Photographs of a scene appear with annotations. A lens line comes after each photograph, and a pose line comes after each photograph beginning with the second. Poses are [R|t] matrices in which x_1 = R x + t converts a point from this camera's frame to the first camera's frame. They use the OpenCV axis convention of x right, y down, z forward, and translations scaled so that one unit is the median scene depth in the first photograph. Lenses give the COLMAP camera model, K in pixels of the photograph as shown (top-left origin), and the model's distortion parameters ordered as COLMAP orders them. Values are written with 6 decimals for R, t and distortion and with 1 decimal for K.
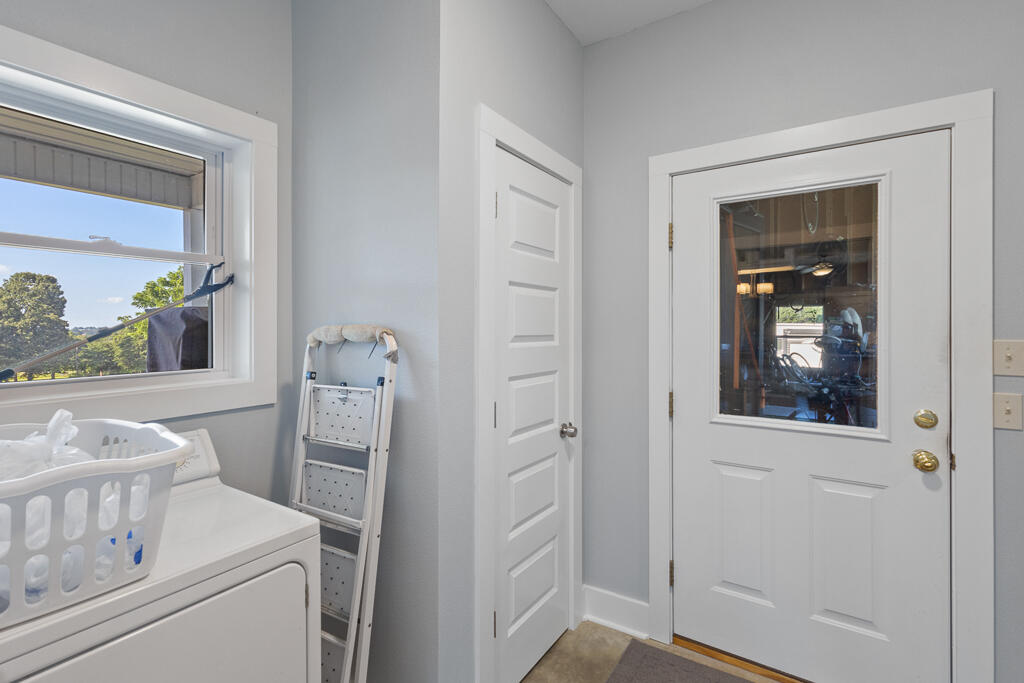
lens RADIAL K [[487.0, 0, 510.7], [0, 487.0, 336.6], [0, 0, 1]] dist [0.004276, 0.000861]
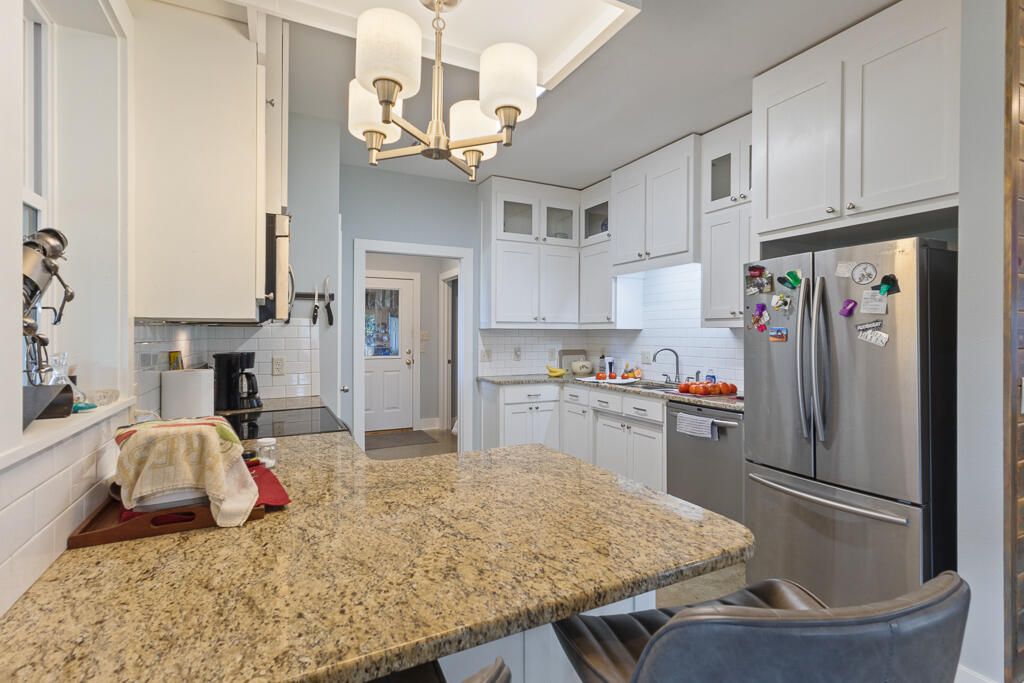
lens RADIAL K [[487.0, 0, 512.2], [0, 487.0, 337.2], [0, 0, 1]] dist [0.004276, 0.000861]
pose [[0.496160, -0.001848, 0.868229, -2.143759], [0.006558, 0.999977, -0.001619, 0.063865], [-0.868206, 0.006497, 0.496161, -1.674441]]
